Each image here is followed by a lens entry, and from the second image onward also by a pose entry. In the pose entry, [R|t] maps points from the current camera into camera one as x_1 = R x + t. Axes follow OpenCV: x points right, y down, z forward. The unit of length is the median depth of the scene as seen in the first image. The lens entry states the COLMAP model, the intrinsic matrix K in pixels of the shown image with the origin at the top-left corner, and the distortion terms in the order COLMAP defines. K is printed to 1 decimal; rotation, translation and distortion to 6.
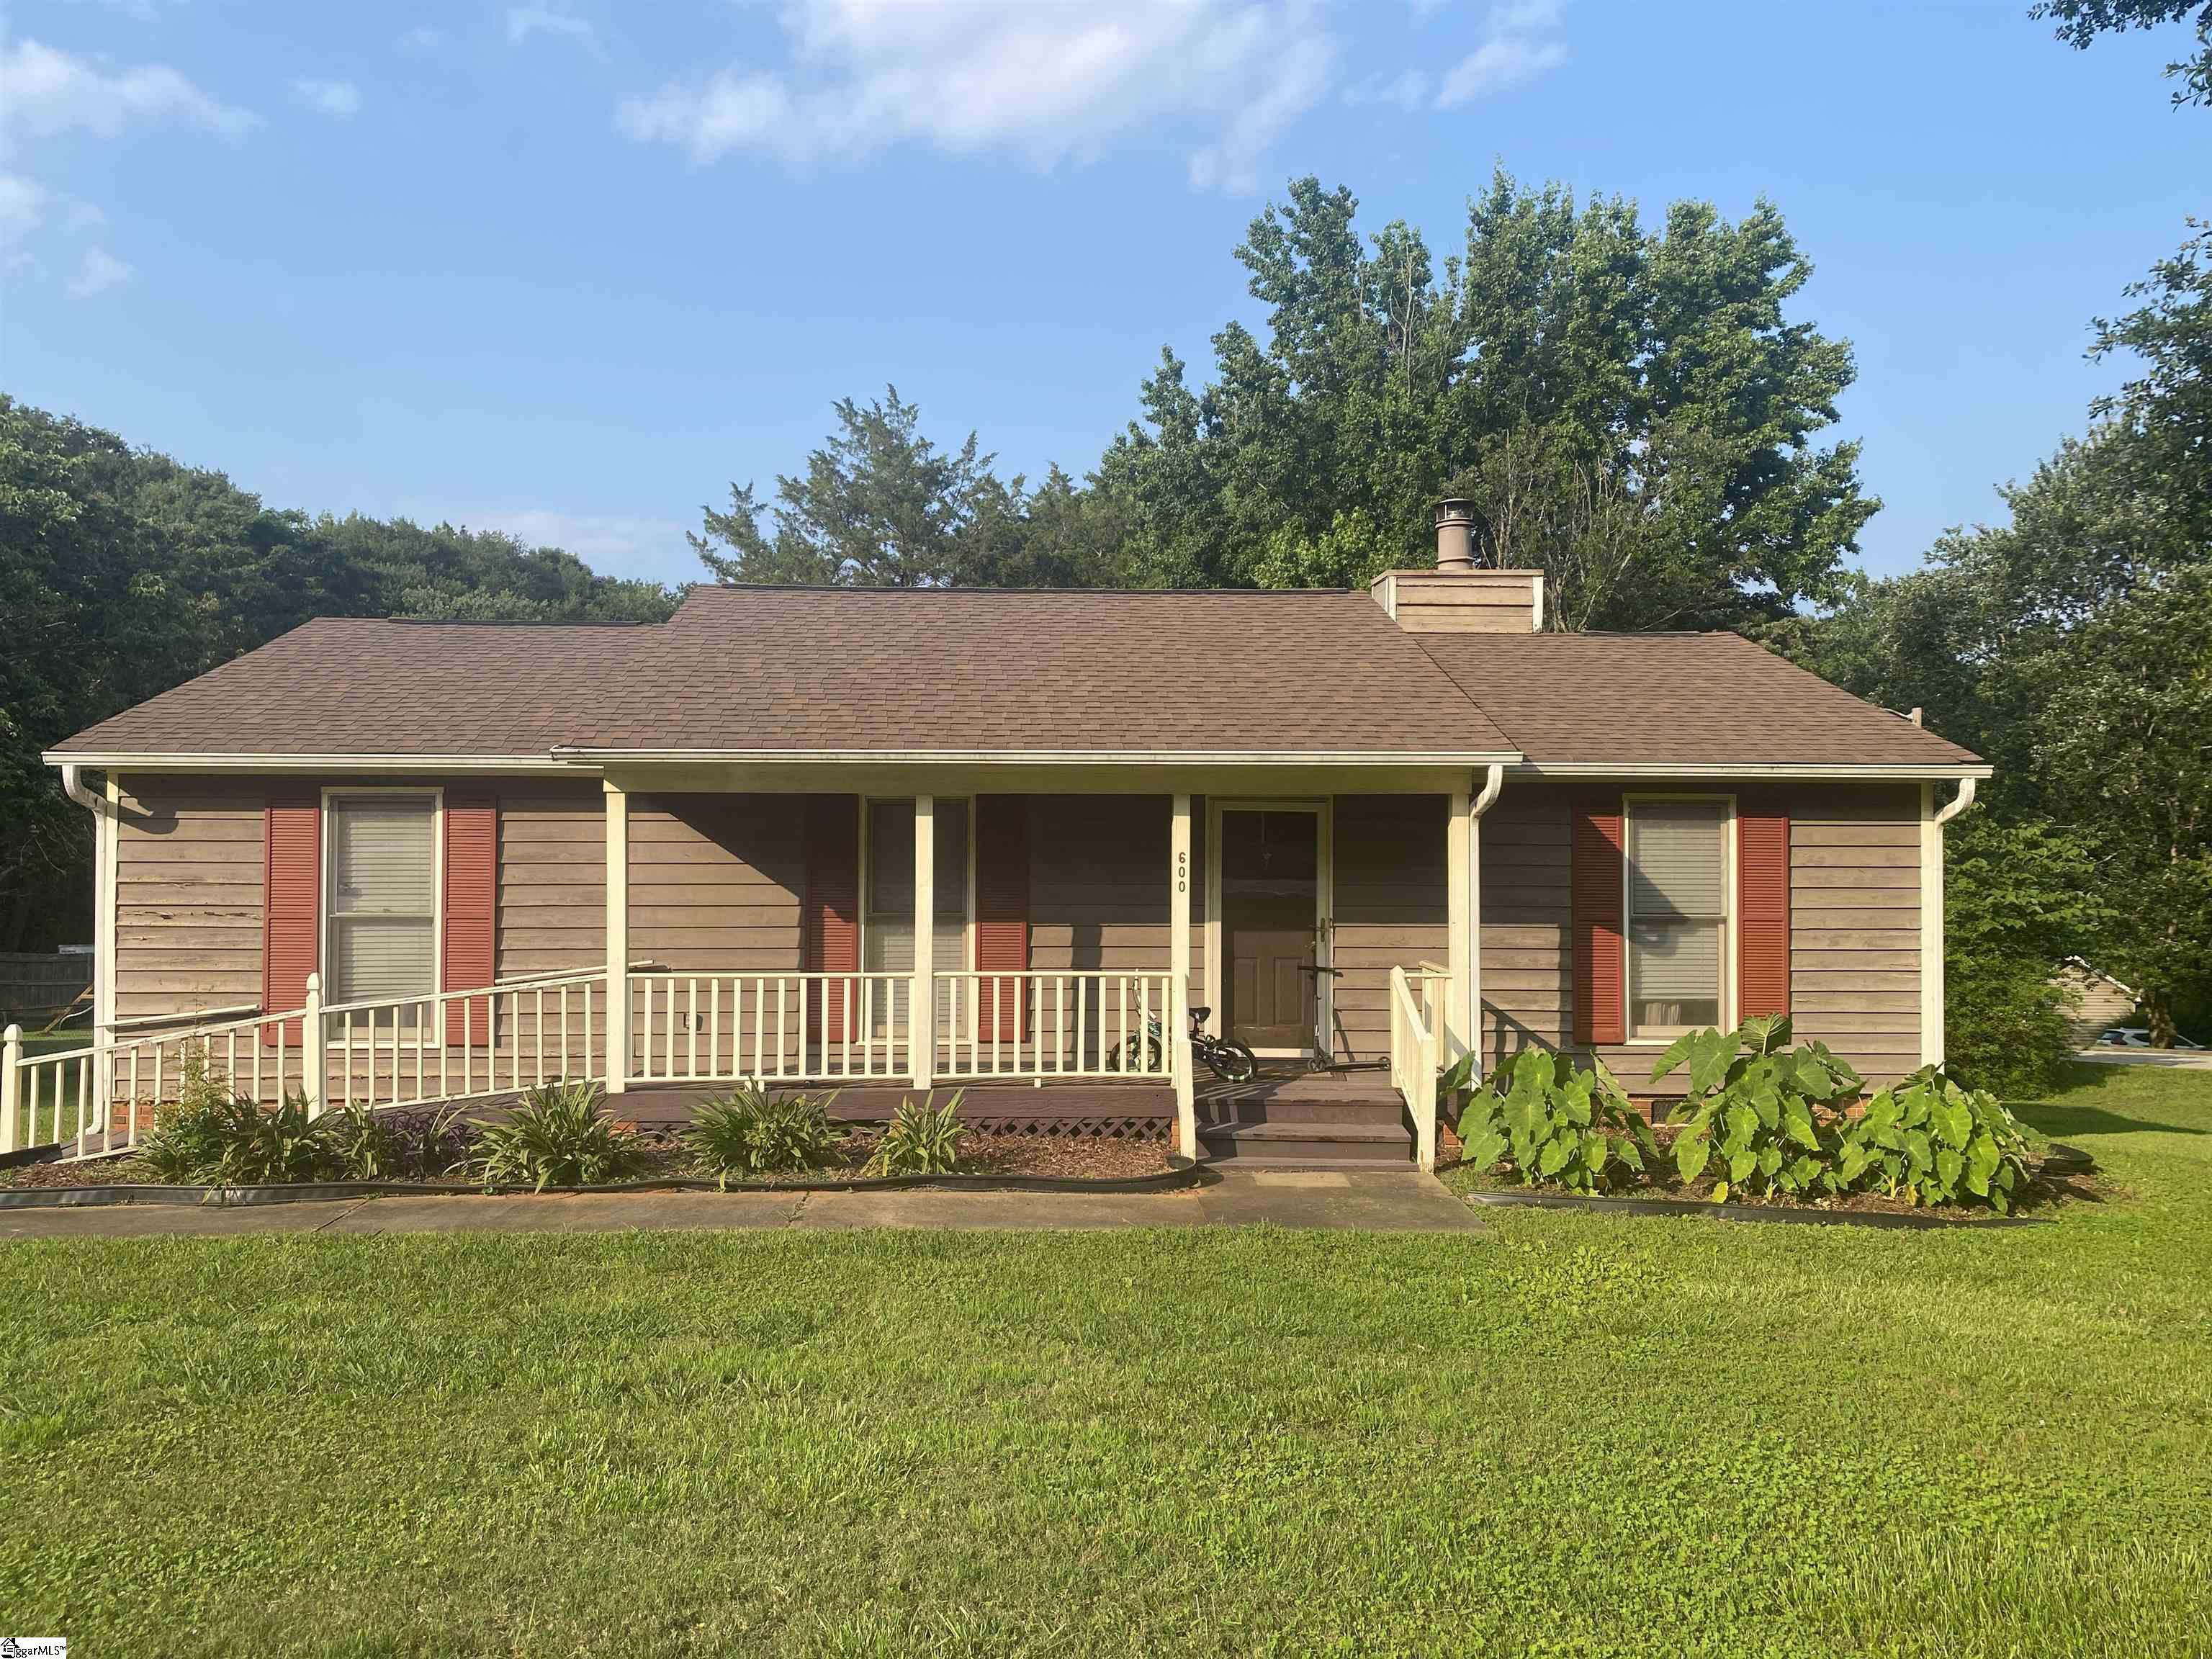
lens RADIAL K [[1733.5, 0, 1106.0], [0, 1733.5, 829.5], [0, 0, 1]] dist [-0.029872, -0.003352]
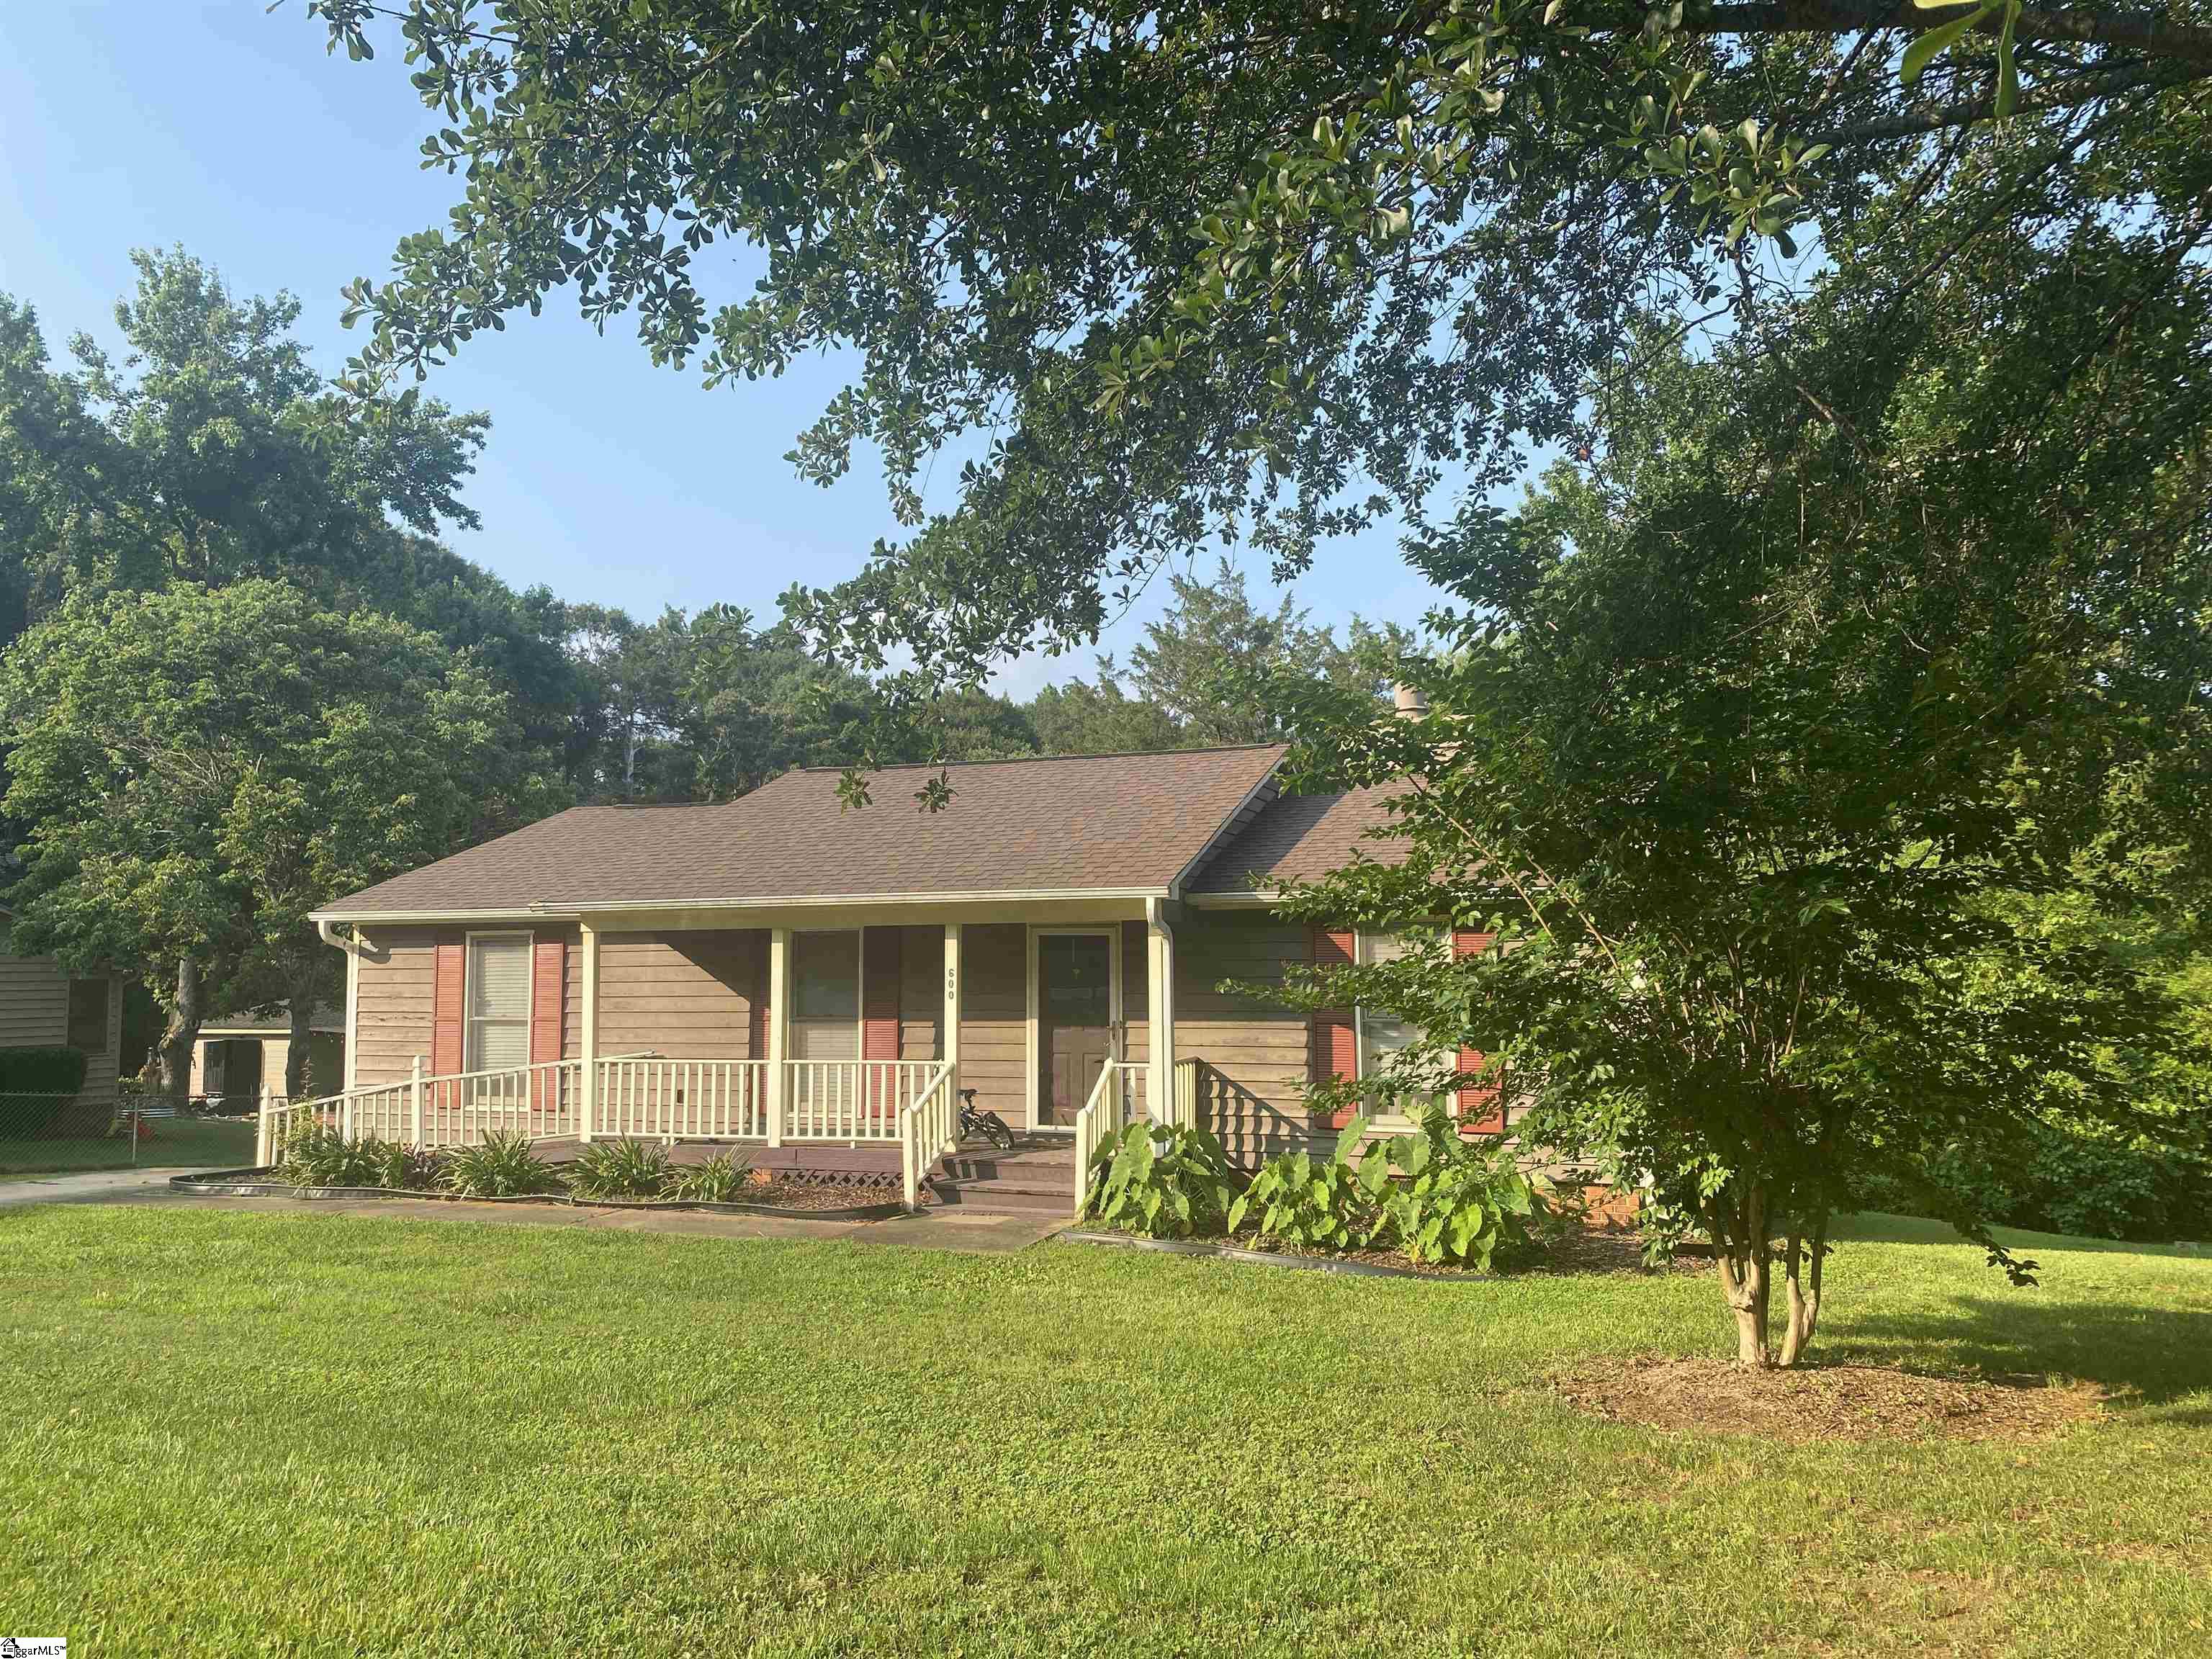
lens RADIAL K [[1682.8, 0, 1106.0], [0, 1682.8, 829.5], [0, 0, 1]] dist [-0.093164, -0.001451]
pose [[0.928122, -0.046308, -0.369384, 0.584033], [0.020347, 0.997060, -0.073872, 0.004551], [0.371719, 0.061047, 0.926336, -0.114998]]
